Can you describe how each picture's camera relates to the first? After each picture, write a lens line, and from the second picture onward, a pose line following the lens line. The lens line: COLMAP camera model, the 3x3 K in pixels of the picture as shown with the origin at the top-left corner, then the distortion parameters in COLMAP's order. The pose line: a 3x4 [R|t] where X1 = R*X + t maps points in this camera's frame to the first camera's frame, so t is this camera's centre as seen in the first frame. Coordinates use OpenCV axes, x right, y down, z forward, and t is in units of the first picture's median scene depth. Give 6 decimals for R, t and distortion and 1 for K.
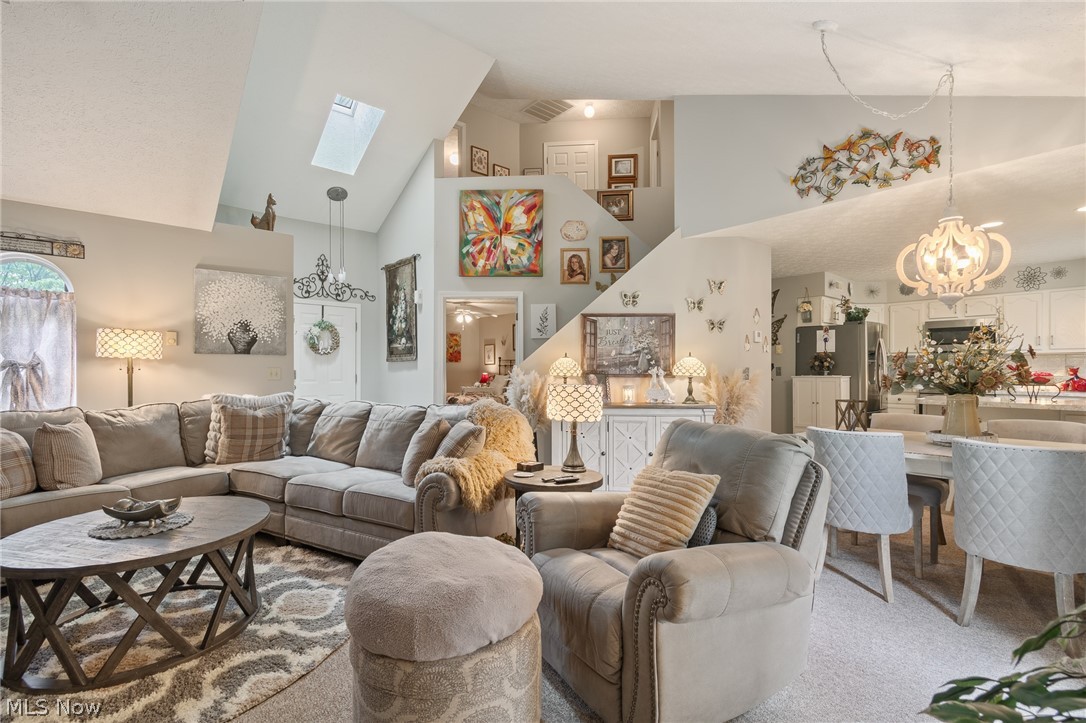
lens RADIAL K [[487.5, 0, 539.6], [0, 487.5, 372.4], [0, 0, 1]] dist [-0.002373, -0.000501]
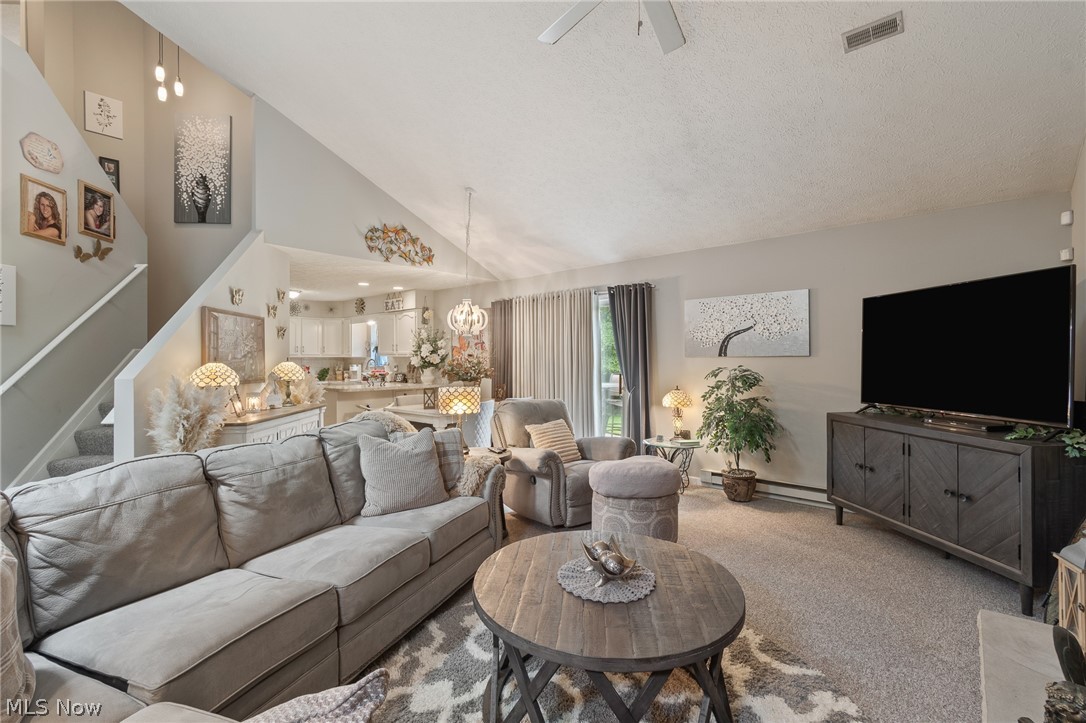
lens RADIAL K [[483.4, 0, 537.3], [0, 483.4, 361.6], [0, 0, 1]] dist [-0.000304, 0.000032]
pose [[-0.139513, -0.001882, 0.990218, -0.865531], [0.013082, 0.999907, 0.003744, -0.031358], [-0.990134, 0.013476, -0.139475, 0.659218]]
